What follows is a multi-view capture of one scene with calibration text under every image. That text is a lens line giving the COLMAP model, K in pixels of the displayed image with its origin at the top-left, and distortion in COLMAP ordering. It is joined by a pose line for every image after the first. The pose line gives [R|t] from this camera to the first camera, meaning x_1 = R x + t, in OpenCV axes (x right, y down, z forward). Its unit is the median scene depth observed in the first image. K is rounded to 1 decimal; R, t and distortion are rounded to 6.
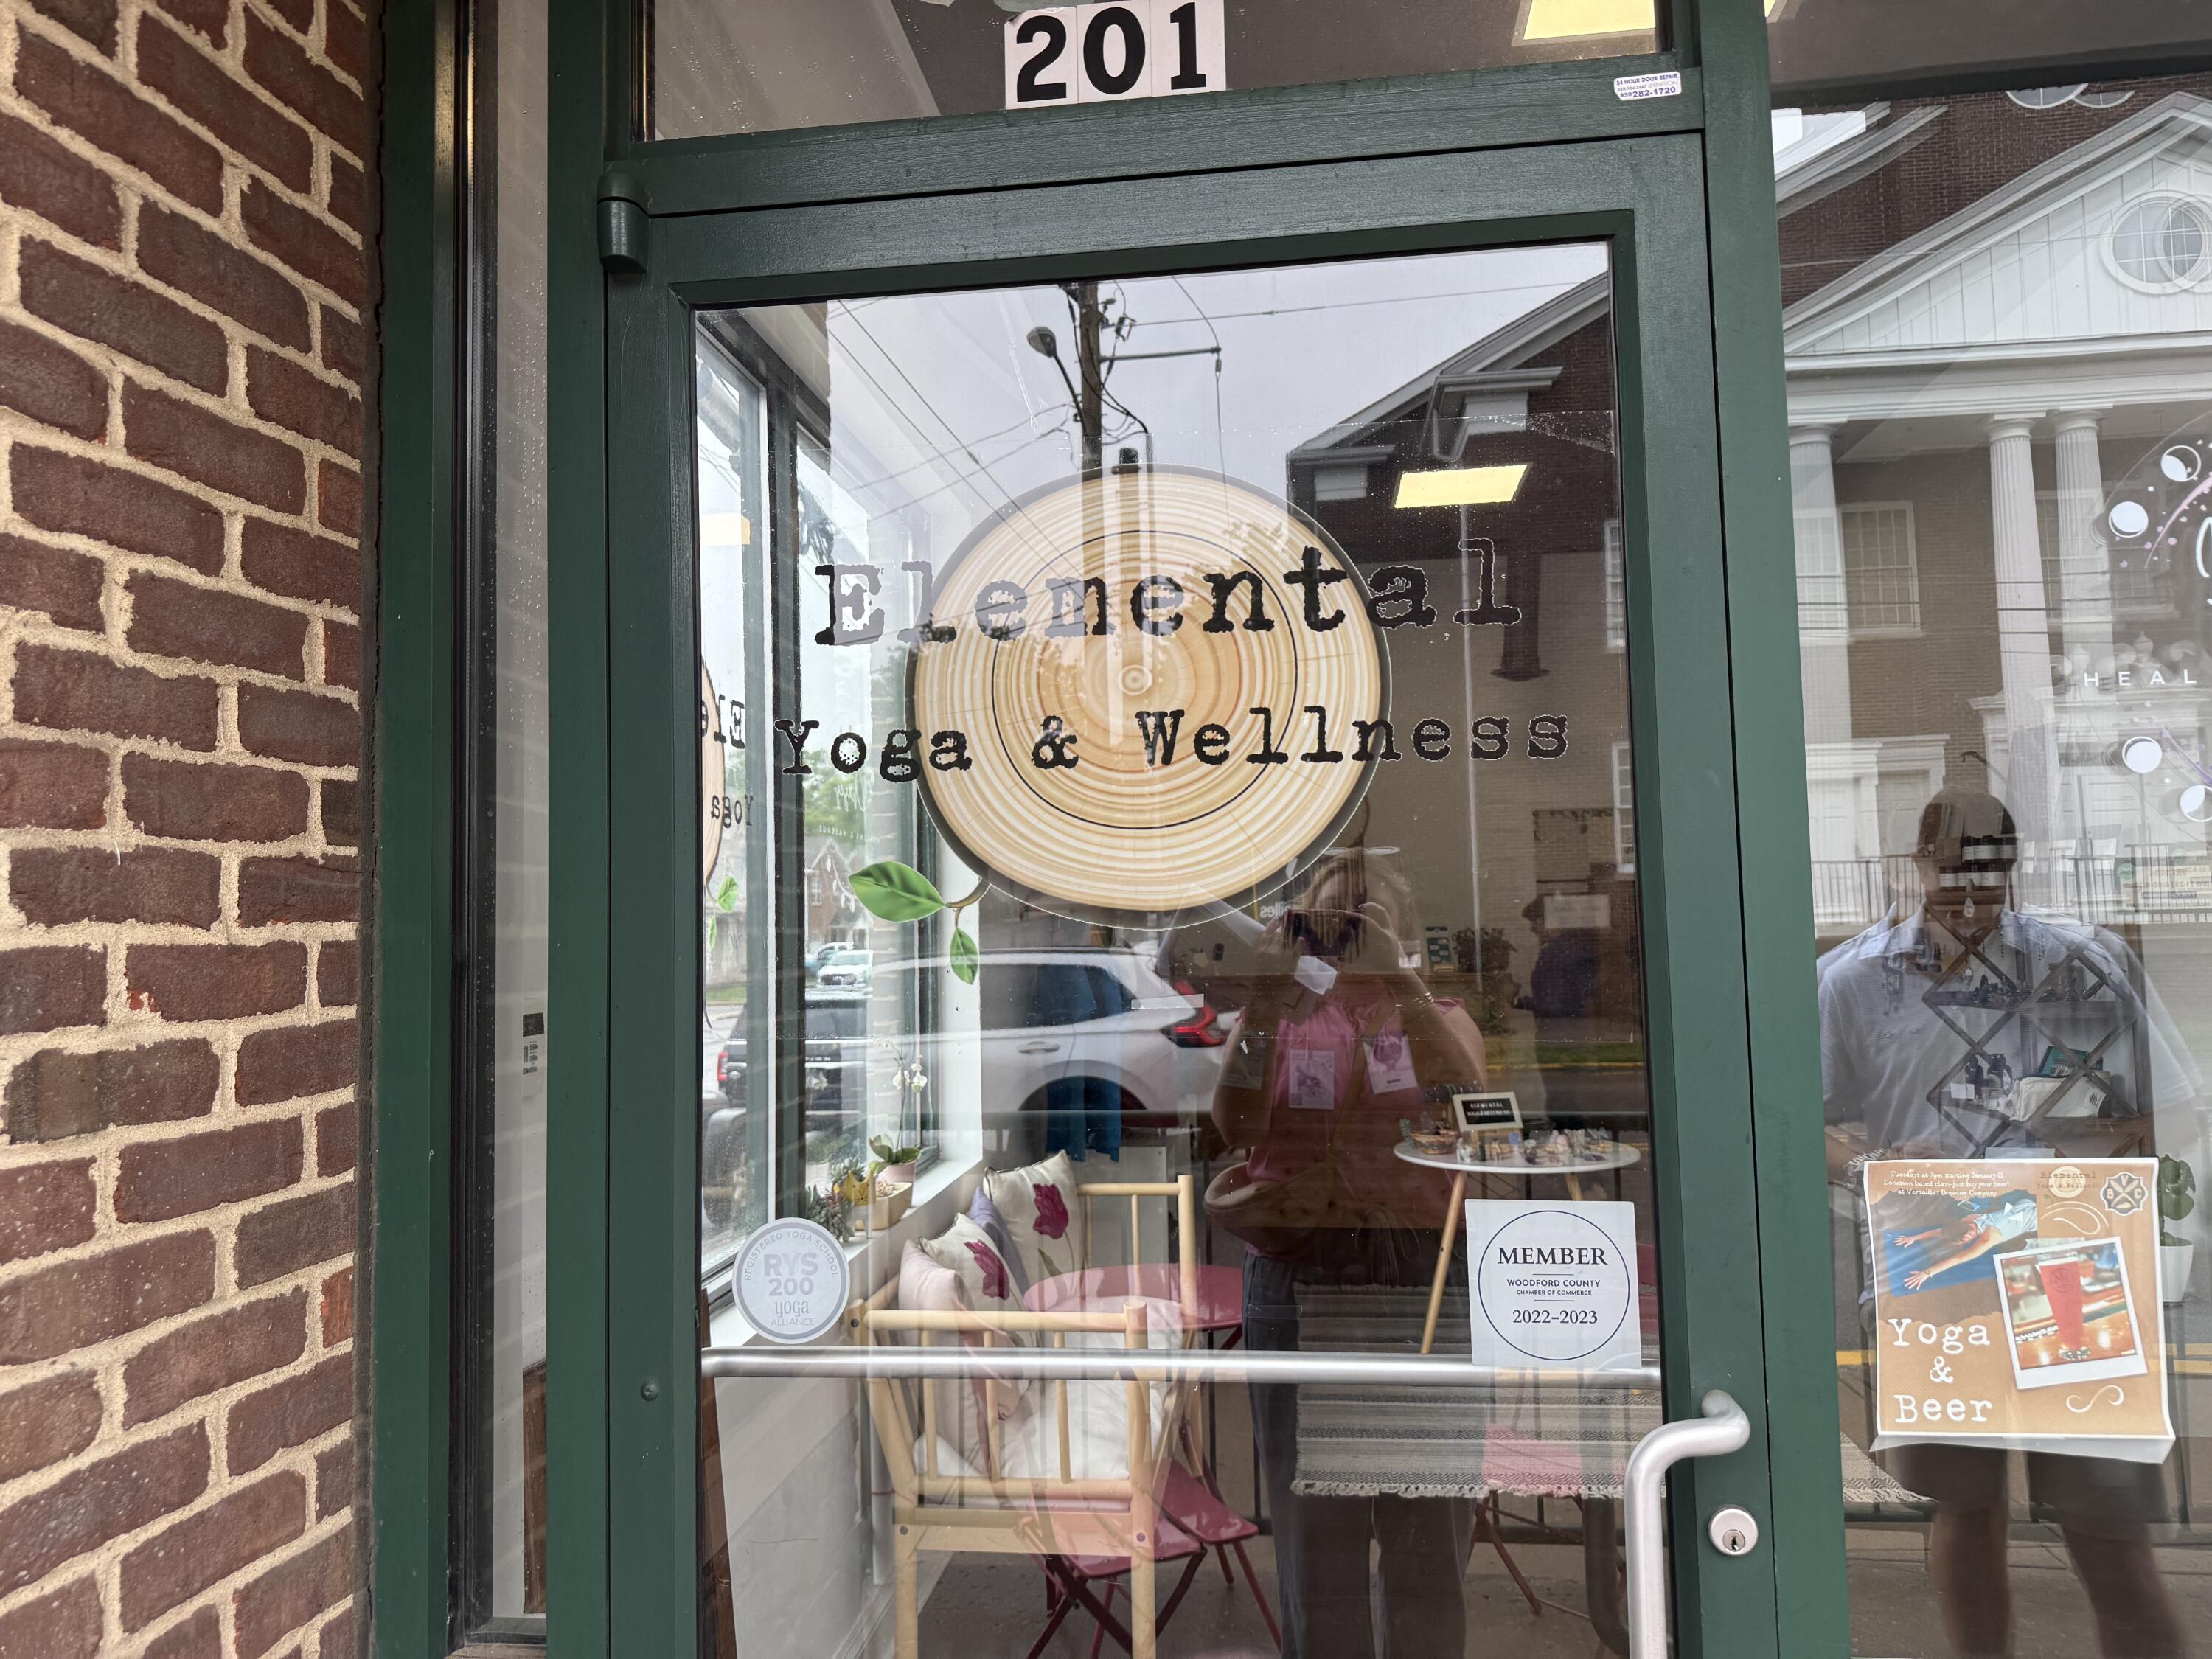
lens RADIAL K [[1565.0, 0, 1097.8], [0, 1565.0, 822.2], [0, 0, 1]] dist [0.065790, -0.096142]
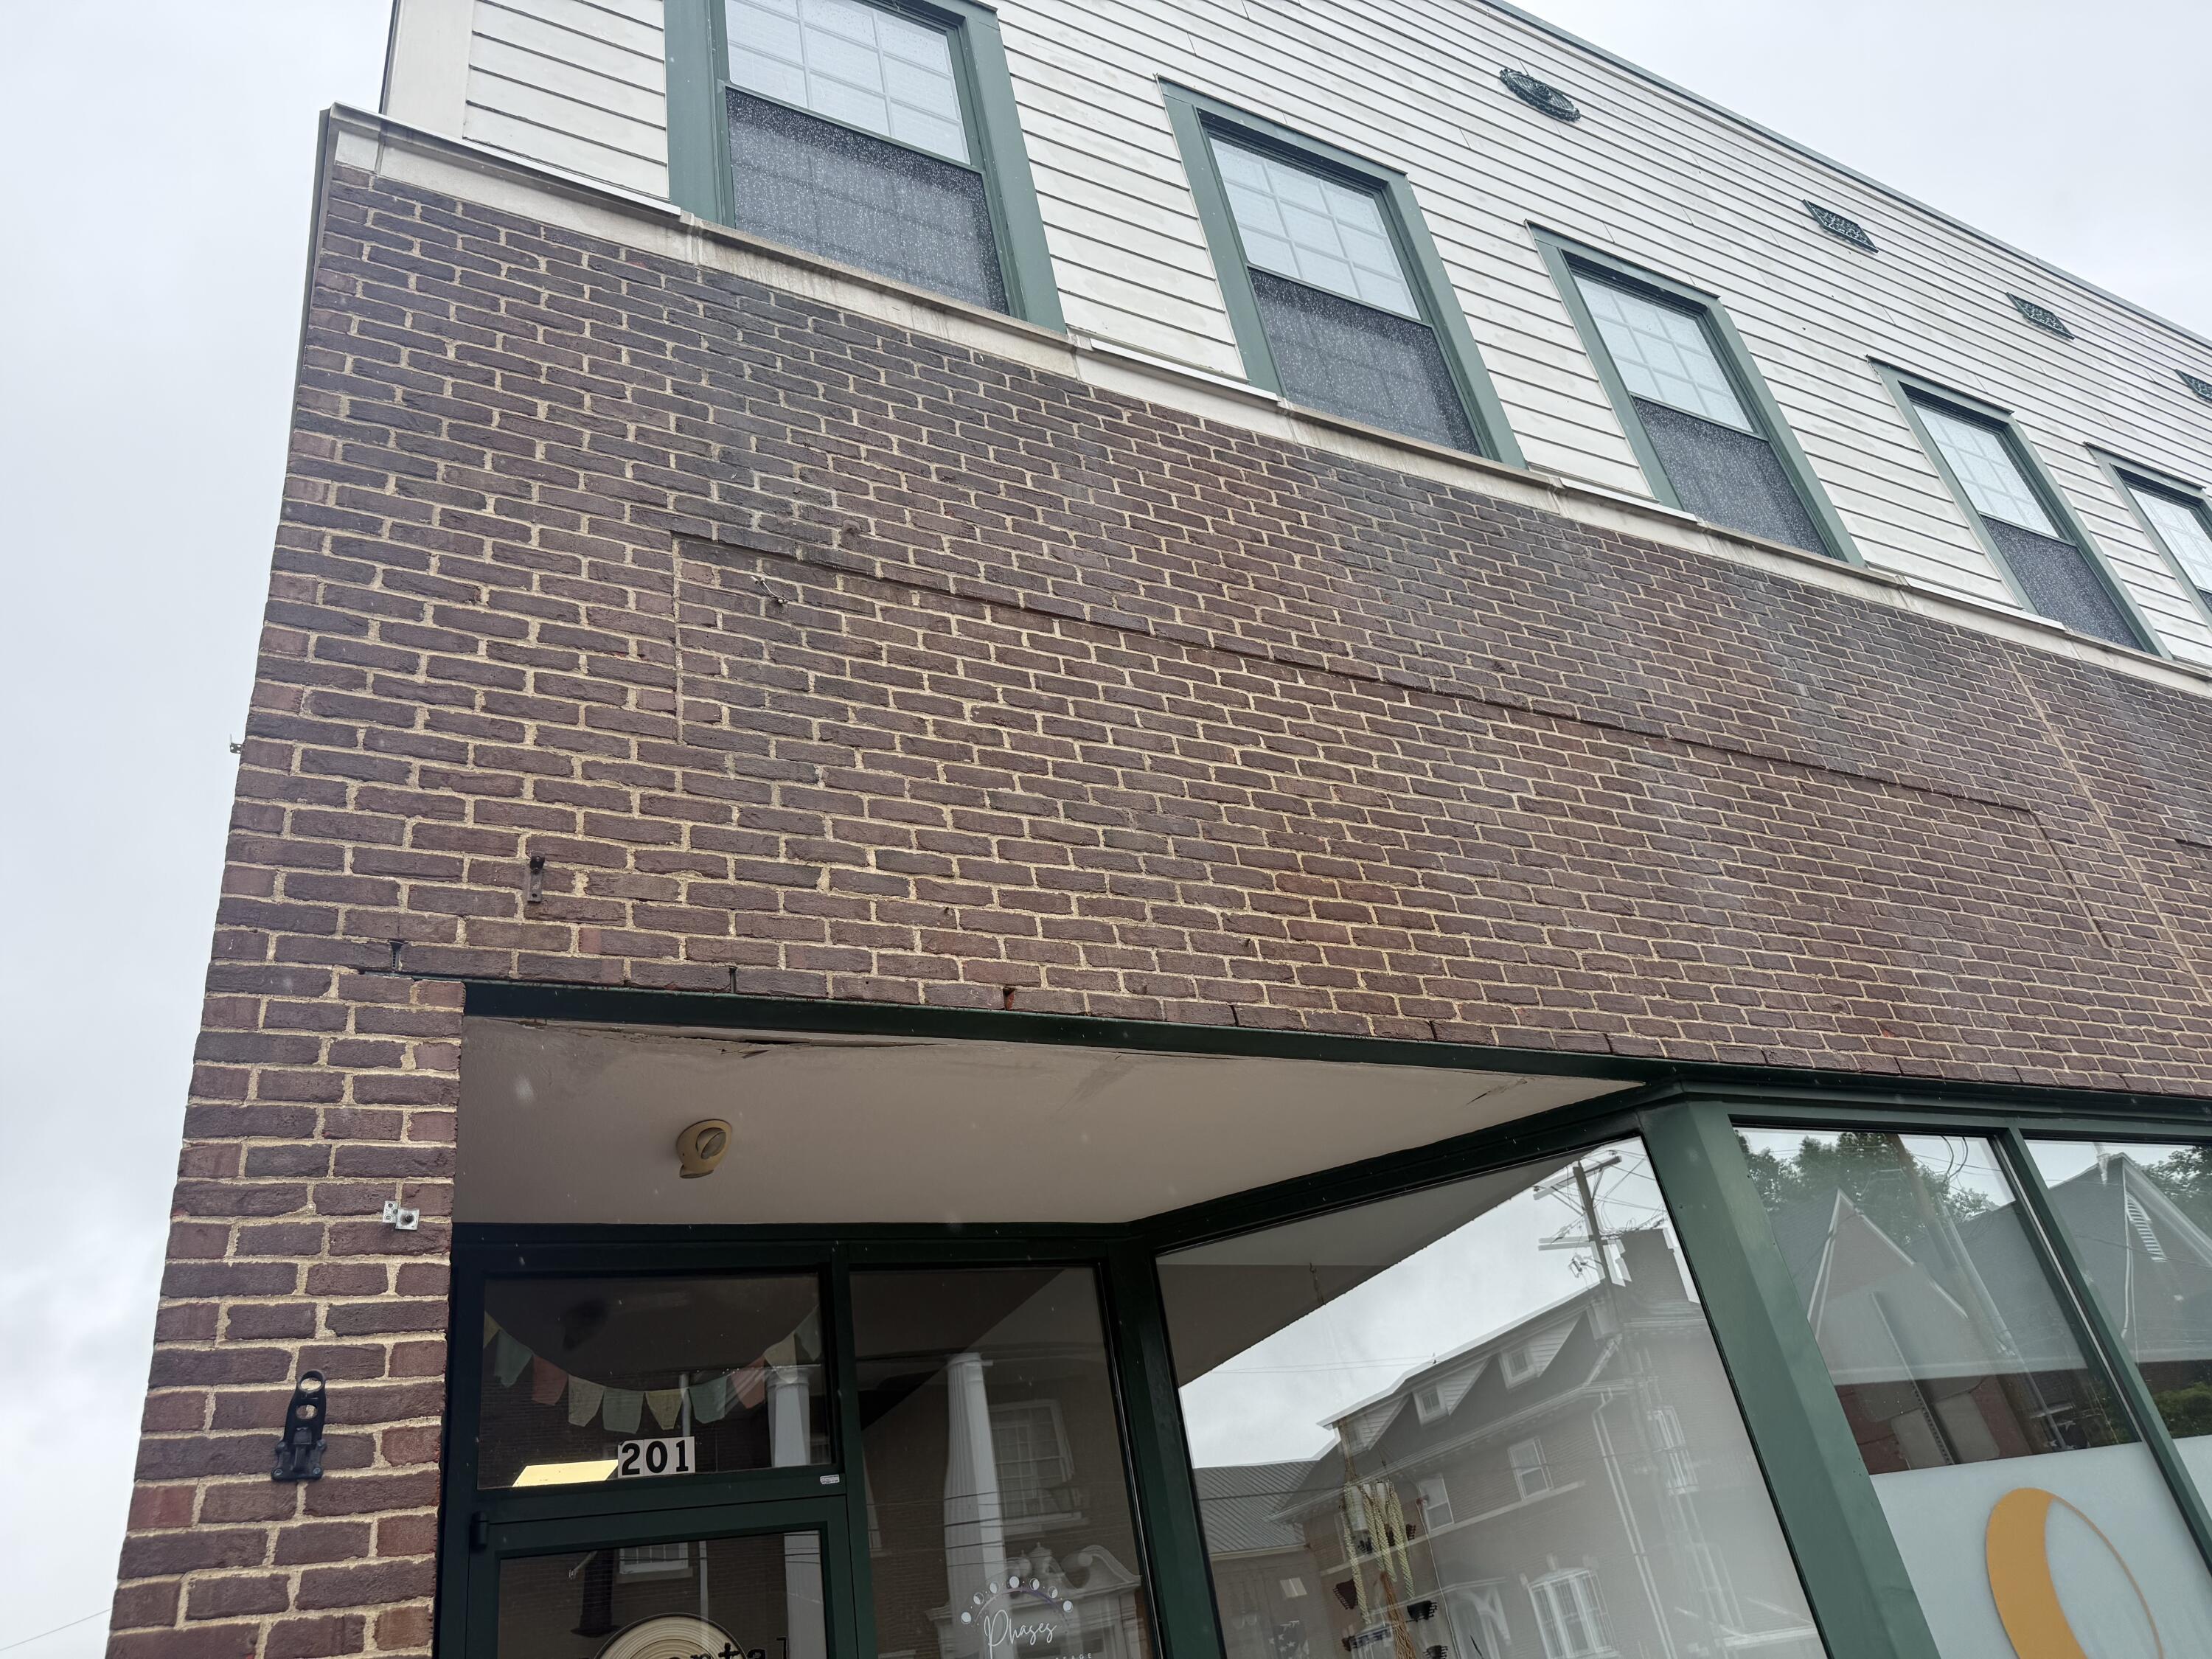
lens RADIAL K [[1556.9, 0, 1106.0], [0, 1556.9, 829.5], [0, 0, 1]] dist [0.106110, -0.151096]
pose [[0.822384, 0.197602, 0.533516, -1.100744], [0.106397, 0.867786, -0.485414, 0.016078], [-0.558896, 0.455961, 0.692629, -2.030751]]
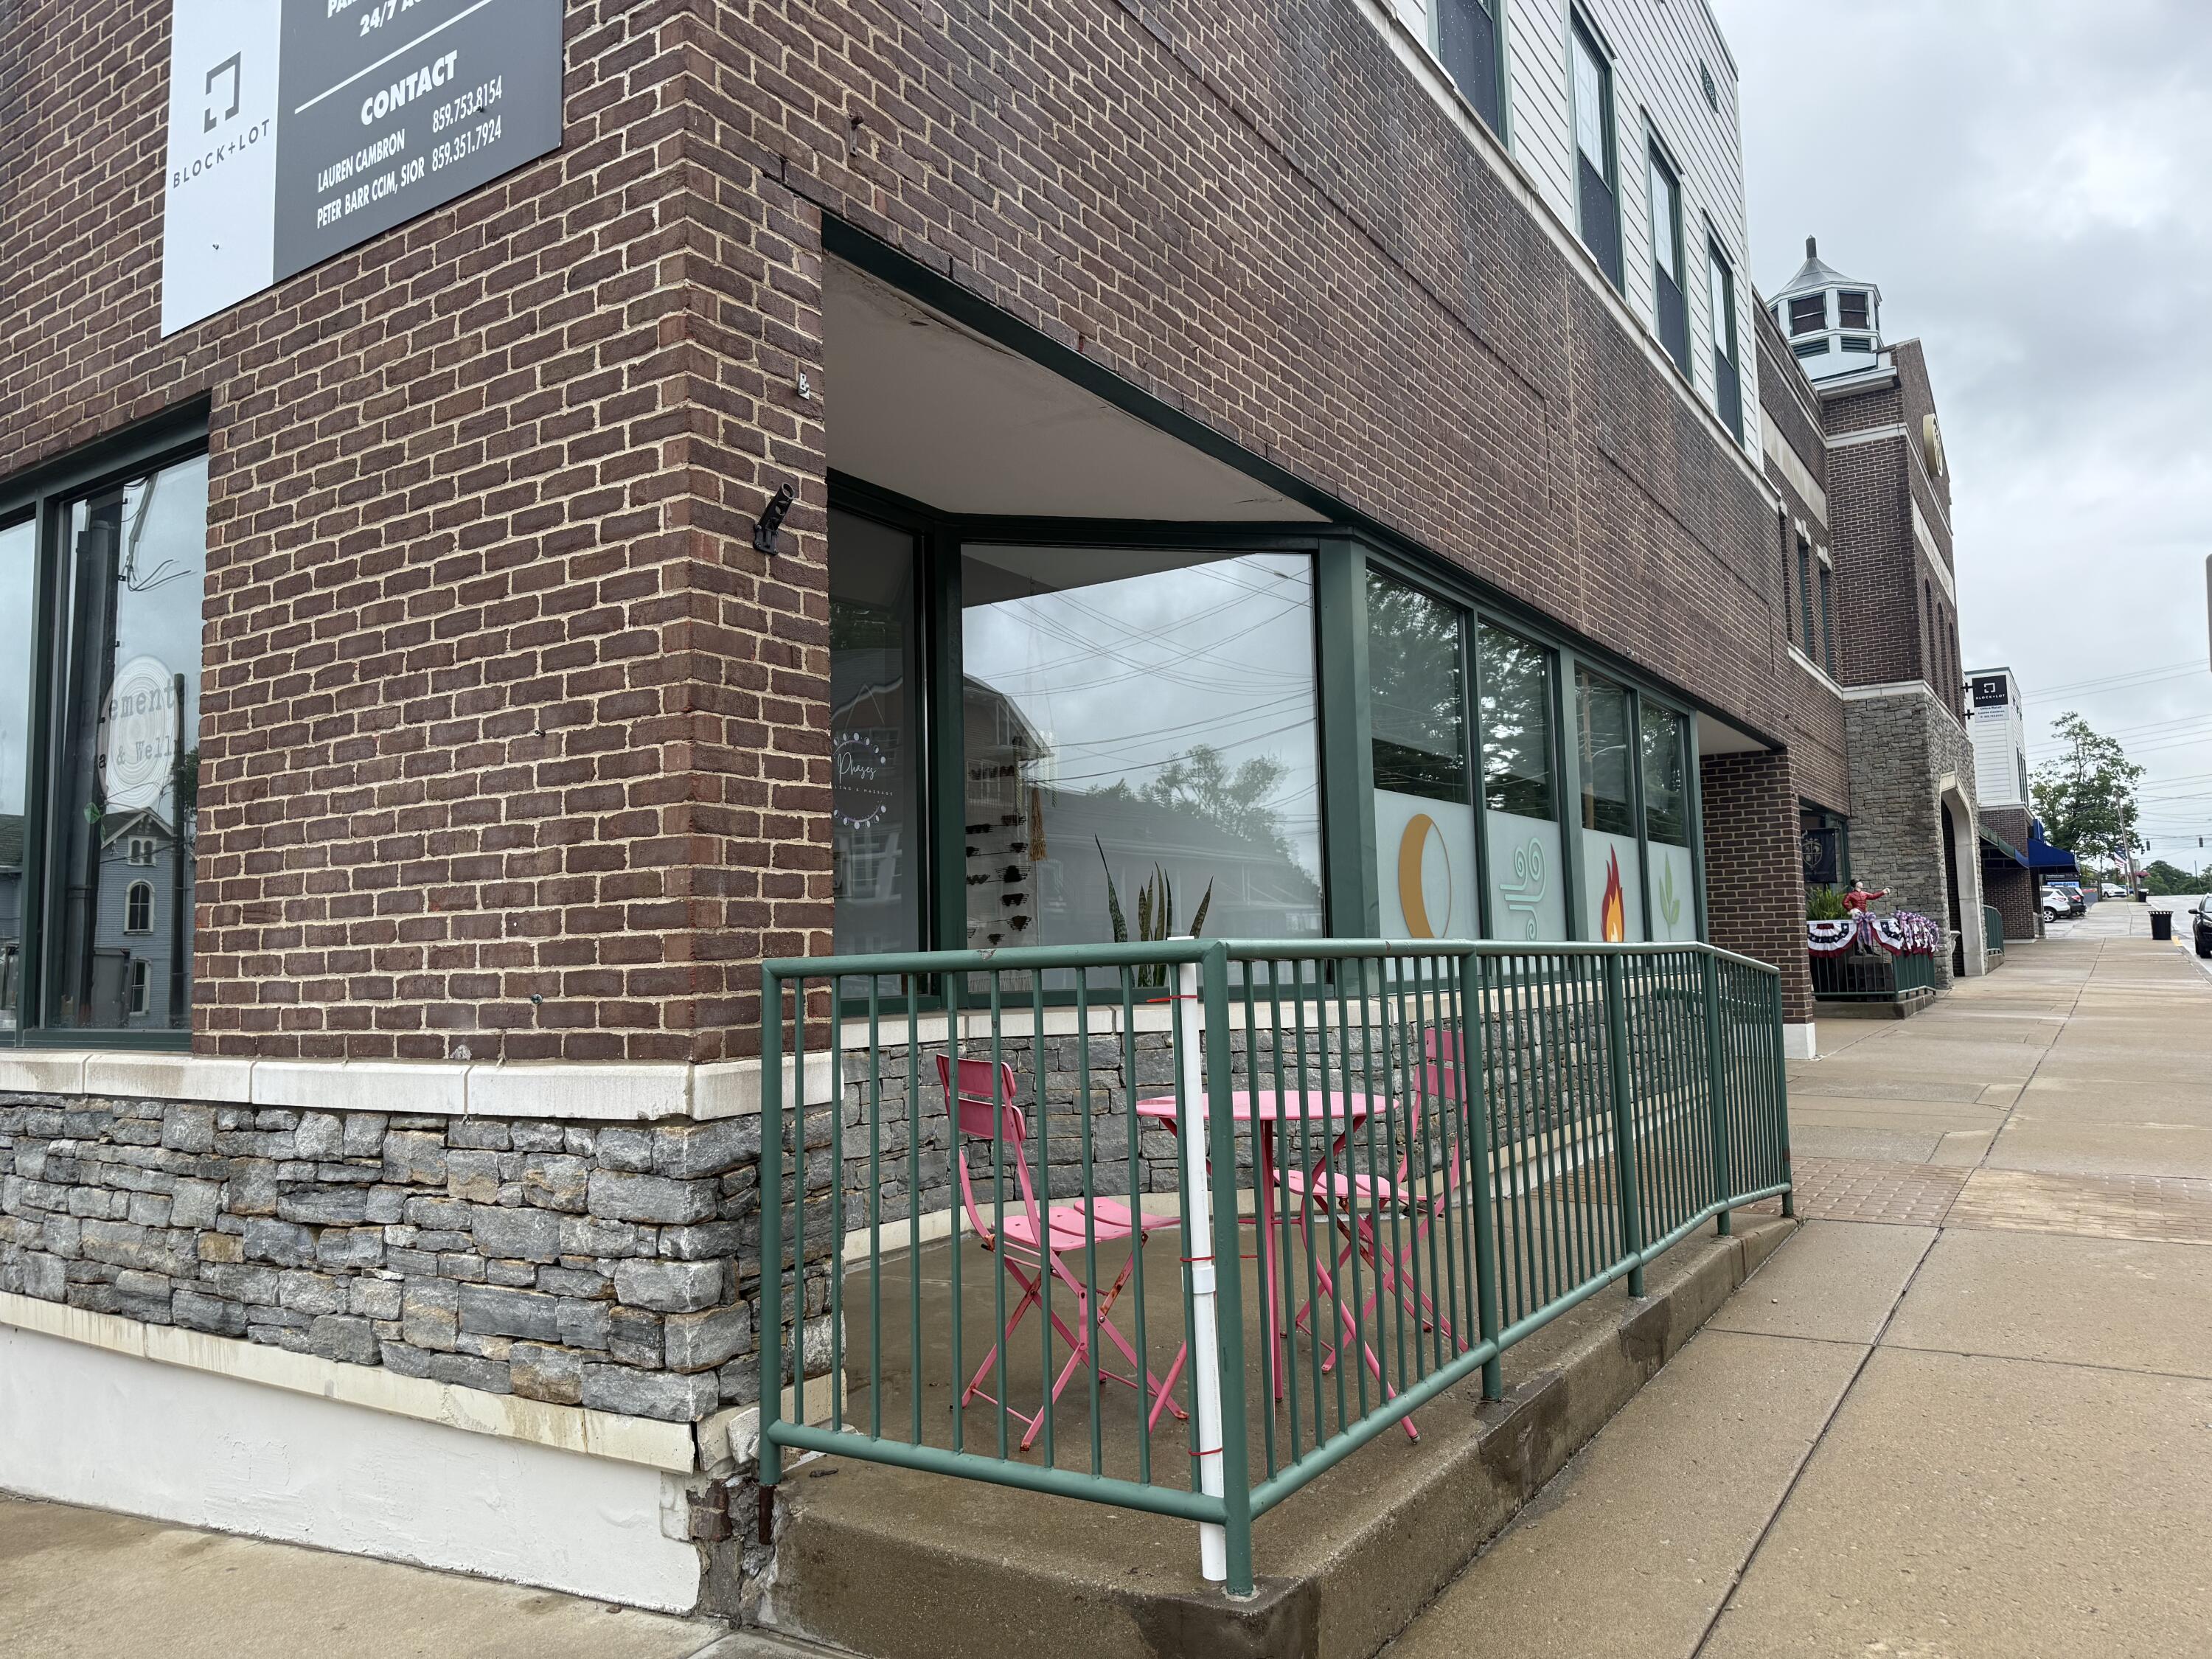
lens RADIAL K [[1573.7, 0, 1106.0], [0, 1573.7, 829.5], [0, 0, 1]] dist [0.106474, -0.230228]
pose [[0.439531, 0.089391, 0.893768, -2.919599], [-0.042615, 0.995990, -0.078658, 0.346380], [-0.897216, -0.003516, 0.441578, -1.581518]]
